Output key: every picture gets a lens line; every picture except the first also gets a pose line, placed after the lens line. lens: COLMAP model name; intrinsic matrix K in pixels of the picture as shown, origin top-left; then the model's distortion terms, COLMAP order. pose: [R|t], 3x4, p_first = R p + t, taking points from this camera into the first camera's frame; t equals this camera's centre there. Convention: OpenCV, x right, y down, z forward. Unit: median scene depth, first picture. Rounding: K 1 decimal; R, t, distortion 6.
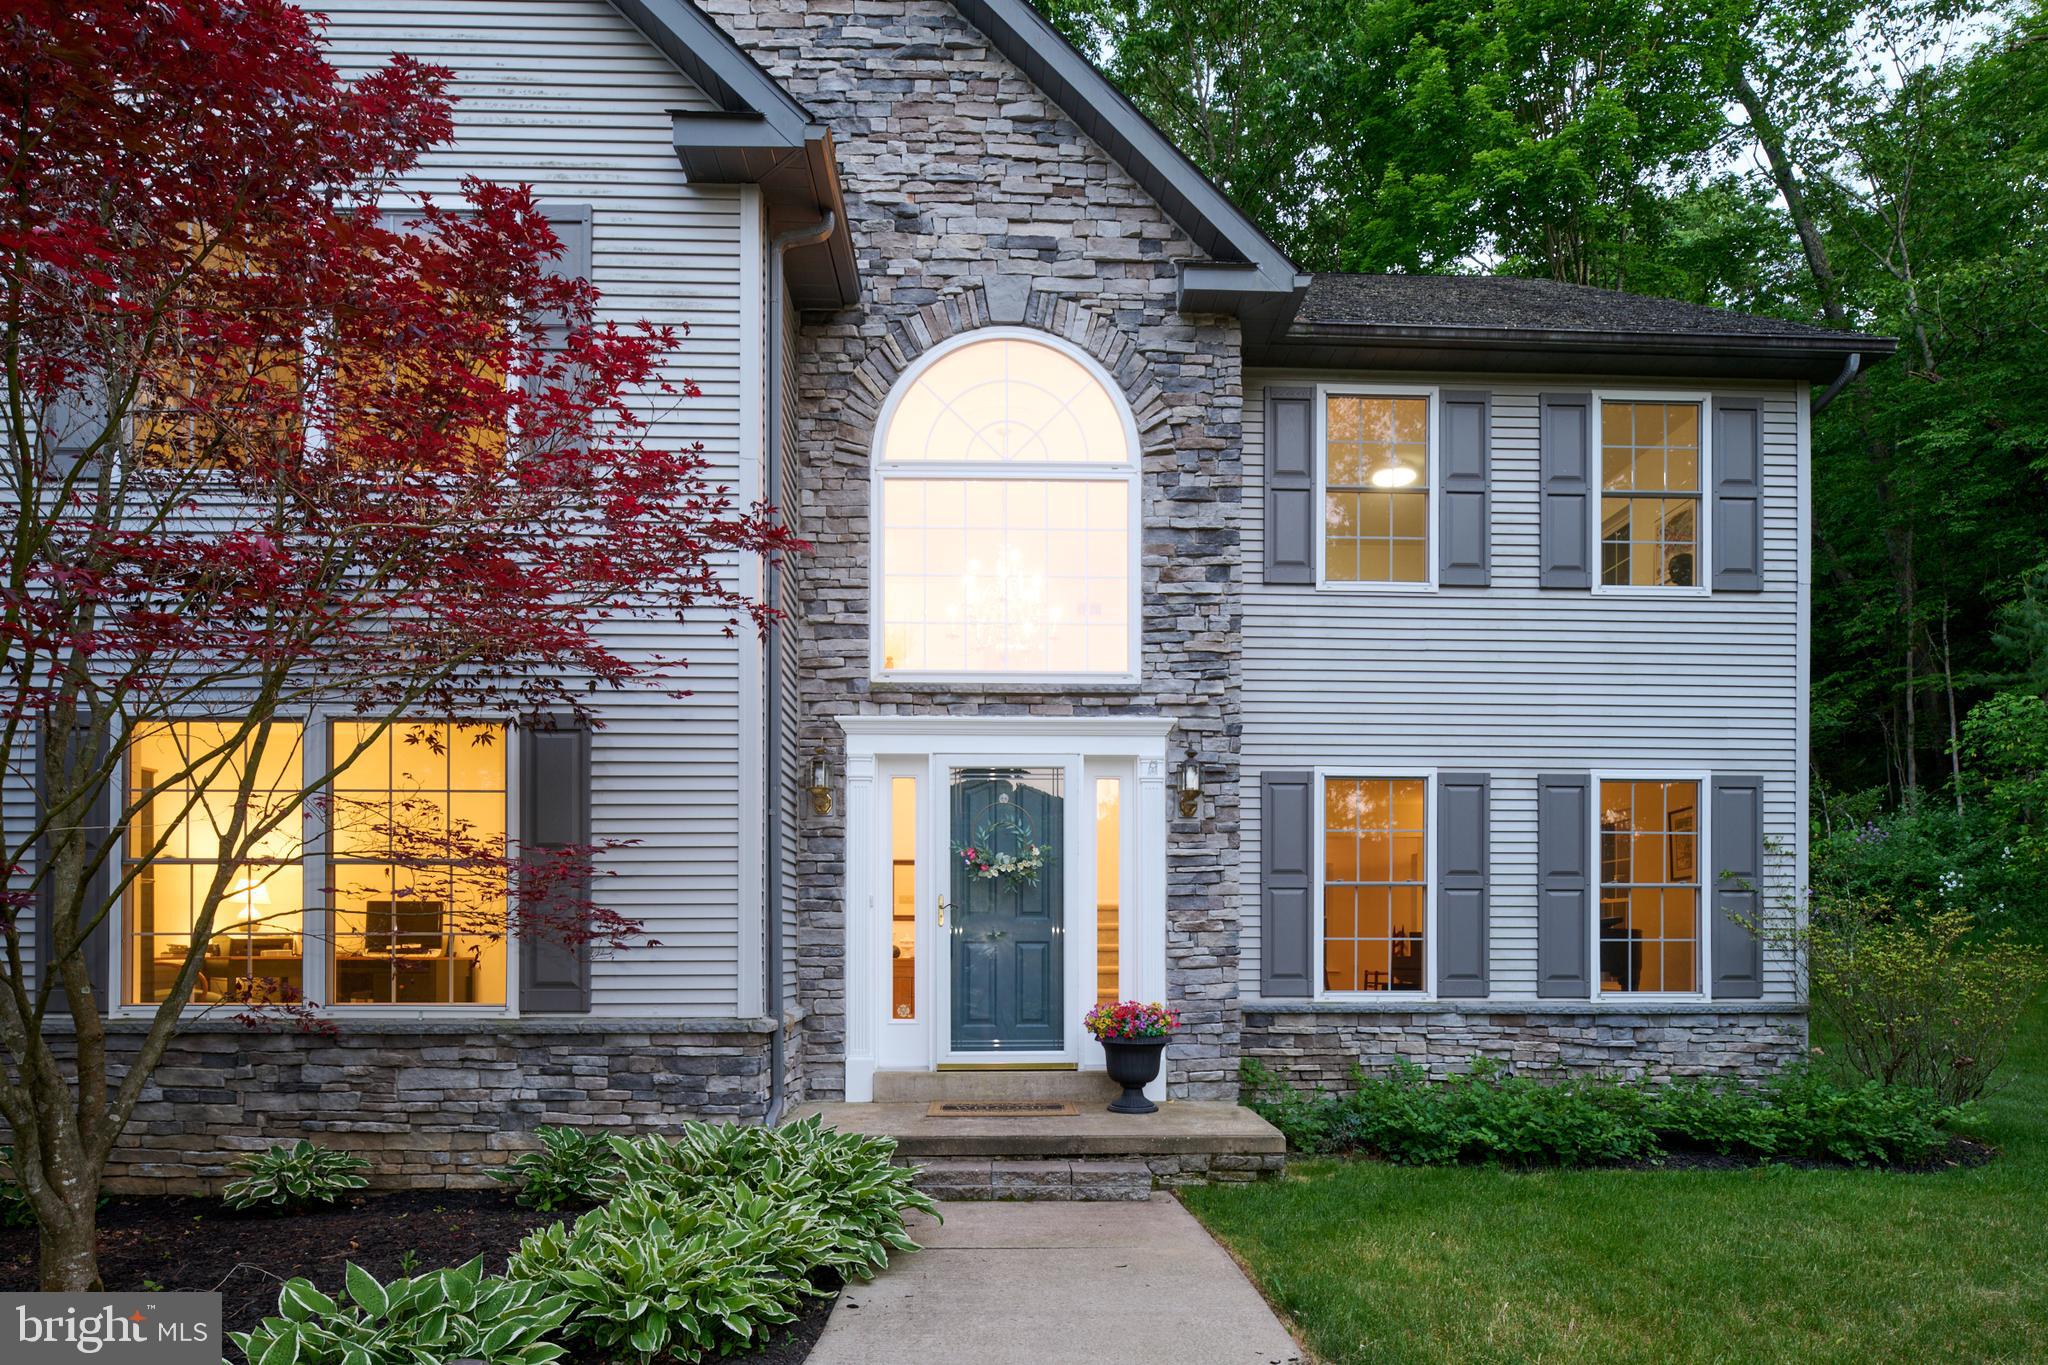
lens RADIAL K [[1135.0, 0, 1022.3], [0, 1135.0, 864.5], [0, 0, 1]] dist [-0.003083, -0.002074]
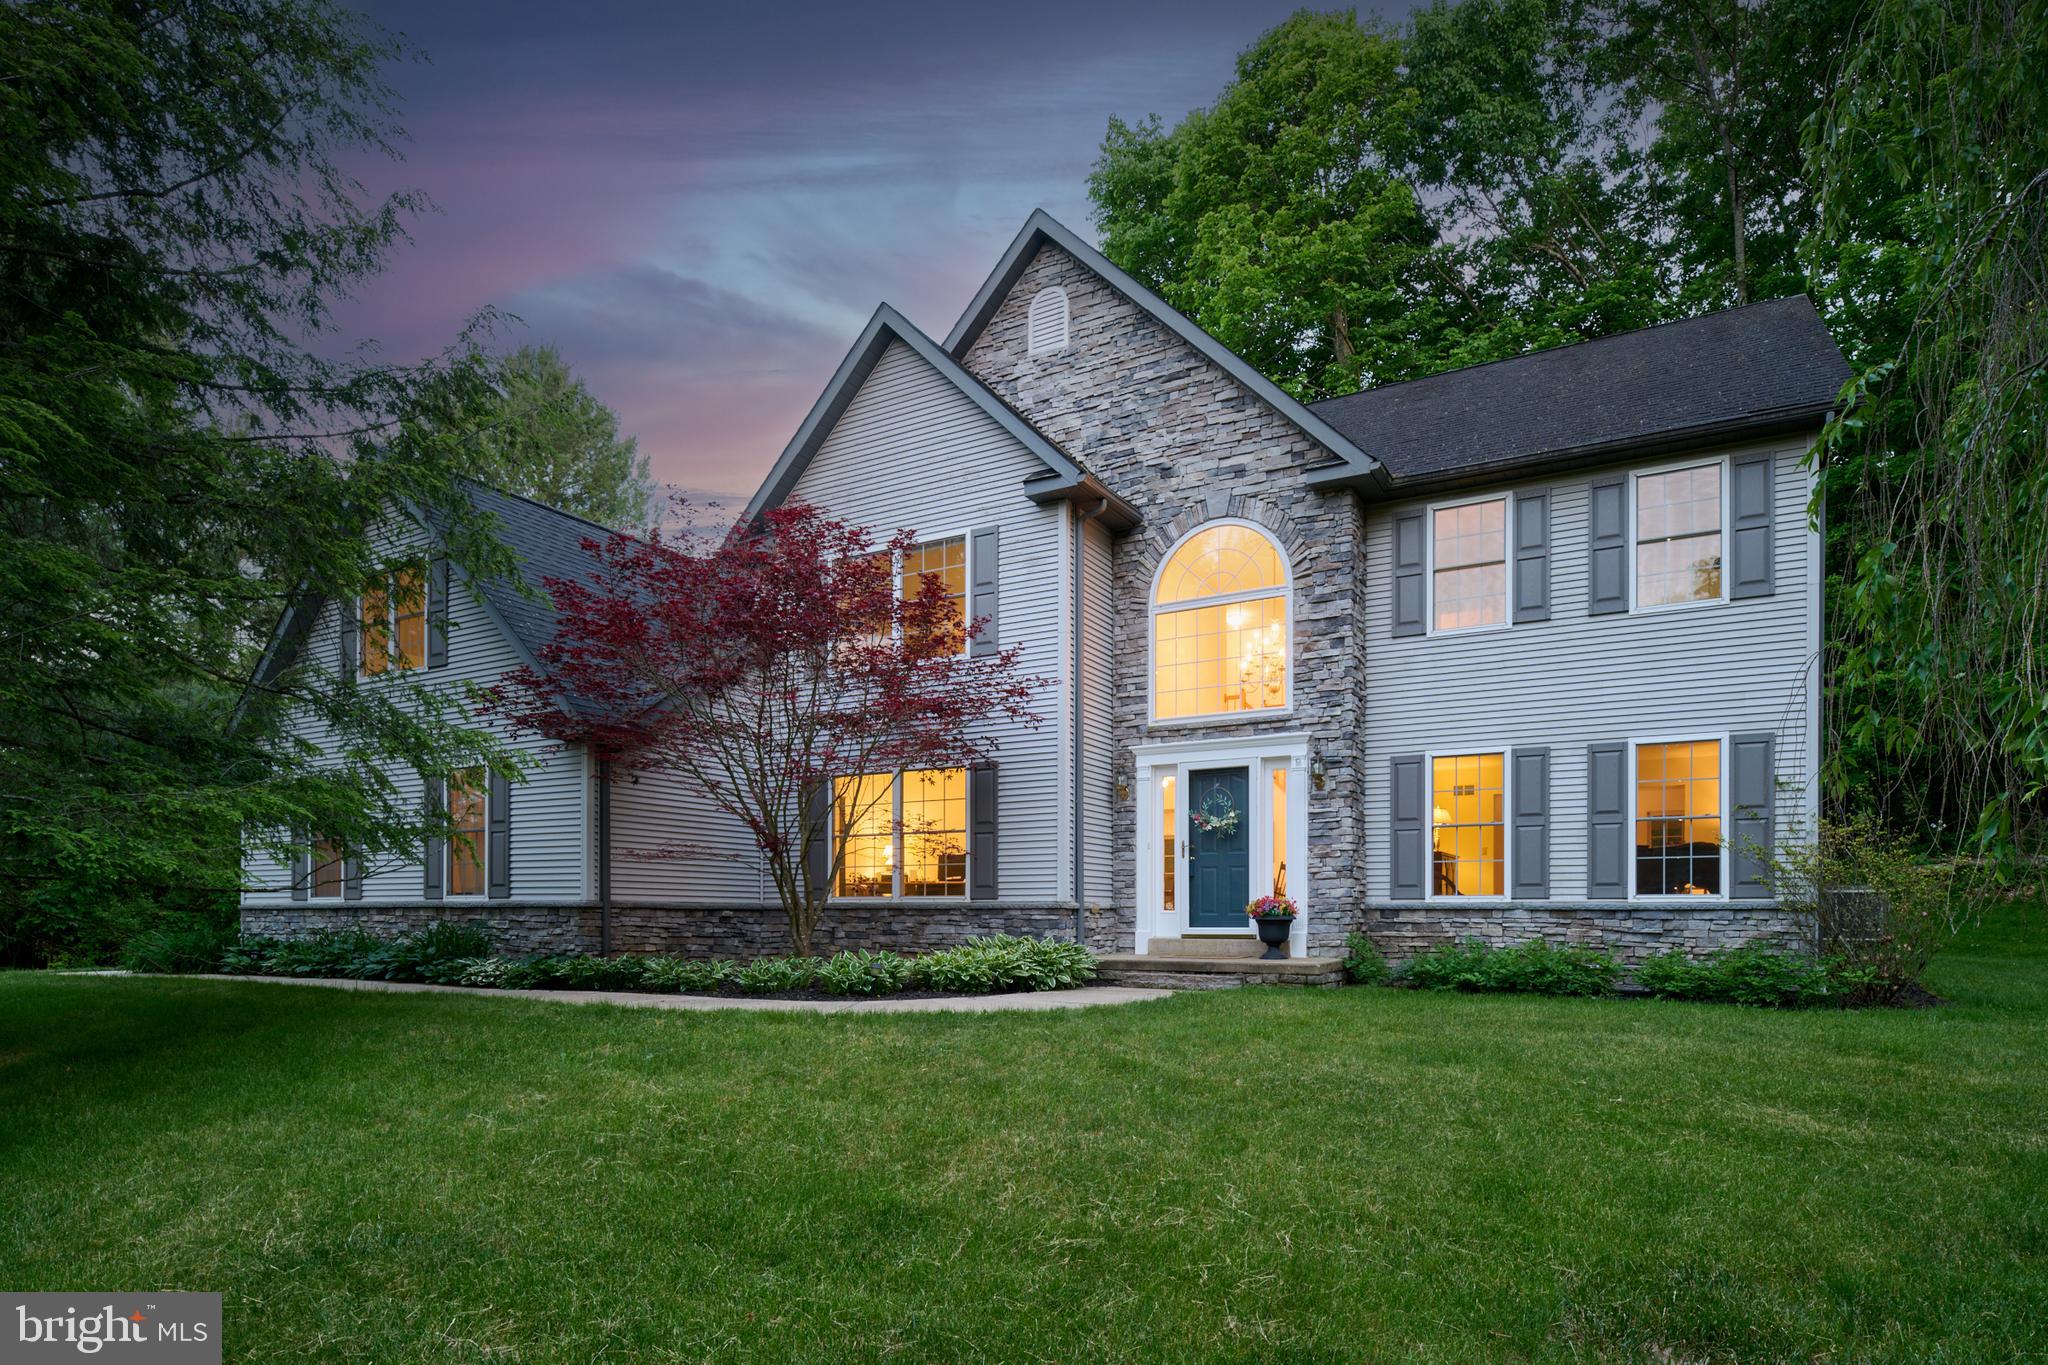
lens RADIAL K [[1072.5, 0, 1024.0], [0, 1072.5, 682.5], [0, 0, 1]] dist [-0.000227, -0.000049]
pose [[0.854750, -0.109246, -0.507412, 0.579640], [0.035824, 0.987685, -0.152302, 0.027438], [0.517801, 0.112002, 0.848138, -0.588942]]
